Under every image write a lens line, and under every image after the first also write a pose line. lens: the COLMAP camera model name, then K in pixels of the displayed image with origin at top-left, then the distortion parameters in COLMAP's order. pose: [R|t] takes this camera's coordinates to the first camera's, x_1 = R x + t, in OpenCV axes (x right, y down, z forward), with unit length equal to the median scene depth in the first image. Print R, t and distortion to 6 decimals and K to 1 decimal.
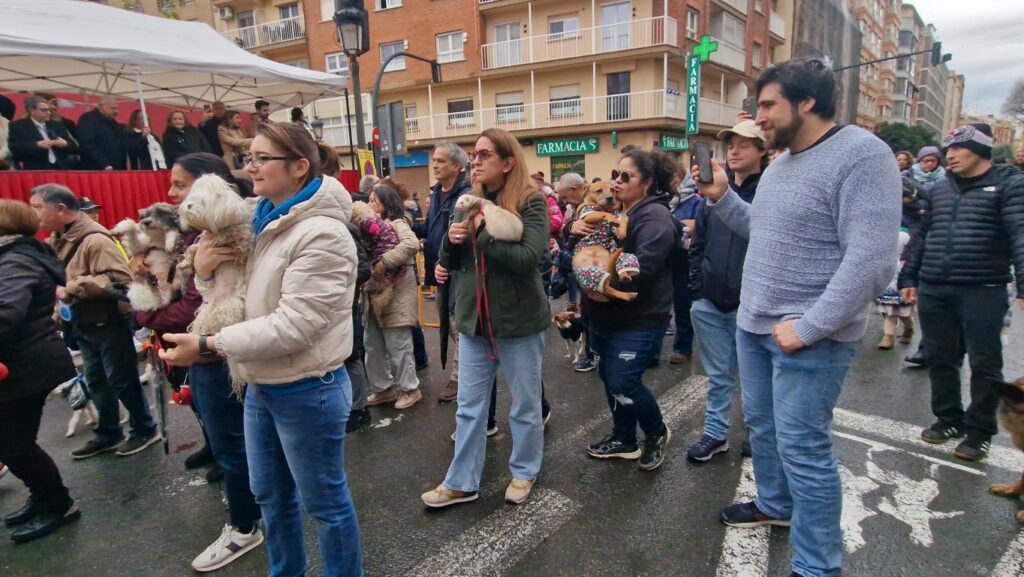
lens RADIAL K [[524.1, 0, 482.5], [0, 524.1, 290.7], [0, 0, 1]] dist [0.003558, -0.001004]
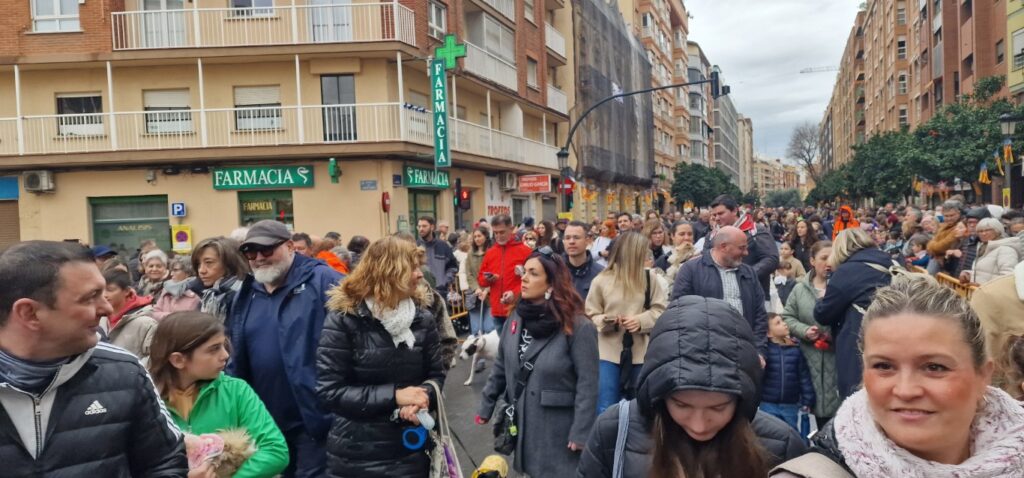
lens RADIAL K [[687.3, 0, 506.3], [0, 687.3, 242.8], [0, 0, 1]] dist [0.071934, -0.062231]
pose [[0.930700, -0.001682, 0.365779, 0.125322], [0.064563, 0.985045, -0.159746, -0.040040], [-0.360040, 0.172291, 0.916890, 0.125780]]
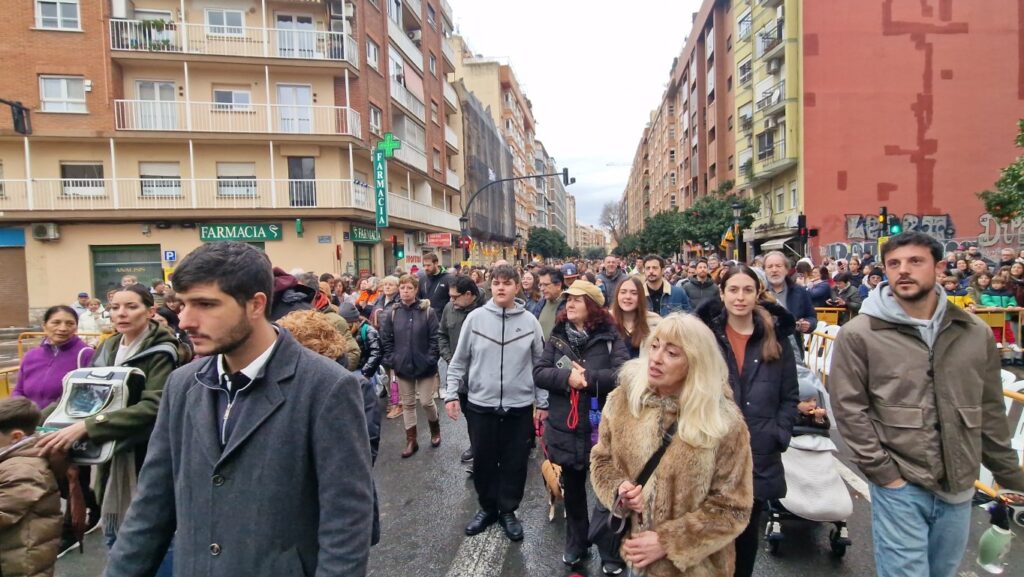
lens RADIAL K [[524.1, 0, 509.6], [0, 524.1, 287.4], [0, 0, 1]] dist [0.003558, -0.001004]
pose [[0.828437, -0.004010, 0.560068, 0.044863], [0.097287, 0.985803, -0.136847, -0.029048], [-0.551568, 0.167856, 0.817066, 0.086008]]
